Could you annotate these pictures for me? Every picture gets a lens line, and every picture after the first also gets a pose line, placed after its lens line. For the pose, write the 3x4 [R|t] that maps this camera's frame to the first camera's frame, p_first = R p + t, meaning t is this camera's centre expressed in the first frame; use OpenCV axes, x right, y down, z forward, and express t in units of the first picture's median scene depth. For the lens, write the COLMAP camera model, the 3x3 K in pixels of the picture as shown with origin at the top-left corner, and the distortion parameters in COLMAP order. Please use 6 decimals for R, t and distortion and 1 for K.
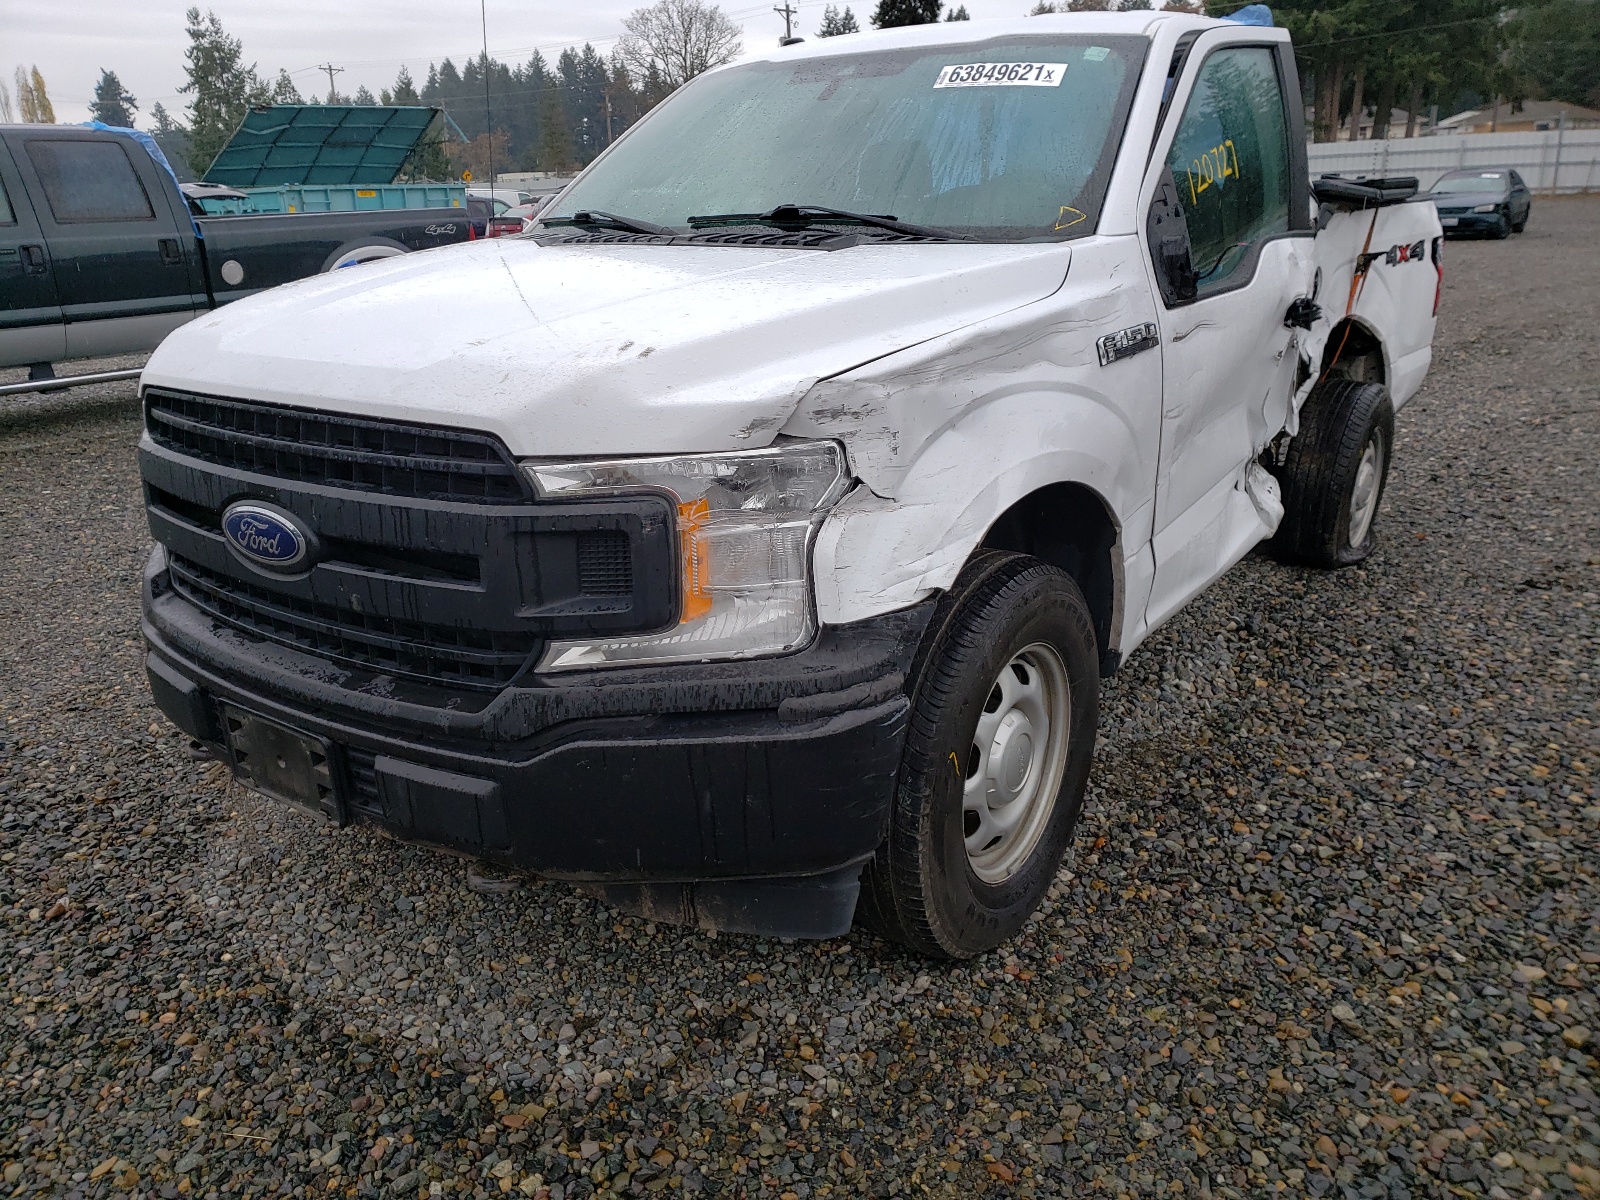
lens RADIAL K [[1188.2, 0, 800.0], [0, 1188.2, 600.0], [0, 0, 1]] dist [-0.002960, 0.000842]
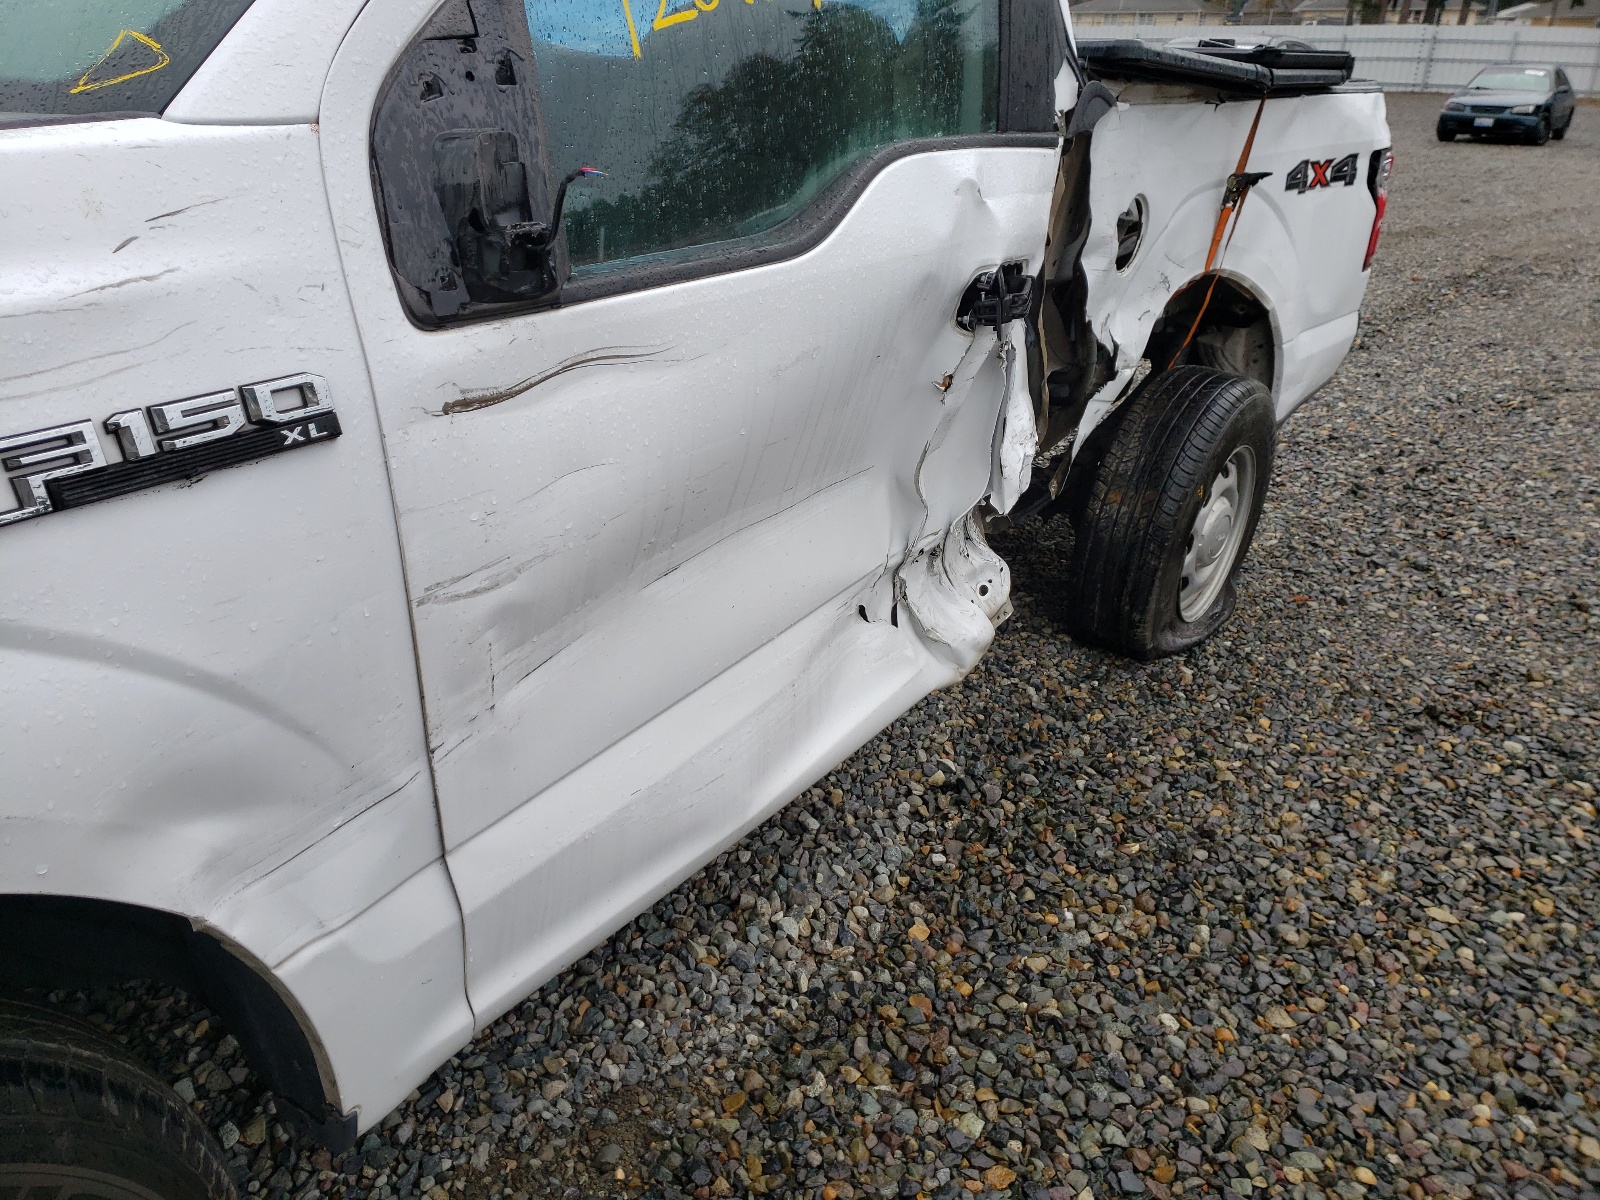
lens RADIAL K [[1210.9, 0, 800.0], [0, 1210.9, 627.7], [0, 0, 1]] dist [0.004333, -0.007952]
pose [[0.997996, 0.059943, 0.020284, 0.230412], [-0.061947, 0.990889, 0.119592, -0.109007], [-0.012930, -0.120609, 0.992616, 0.318687]]
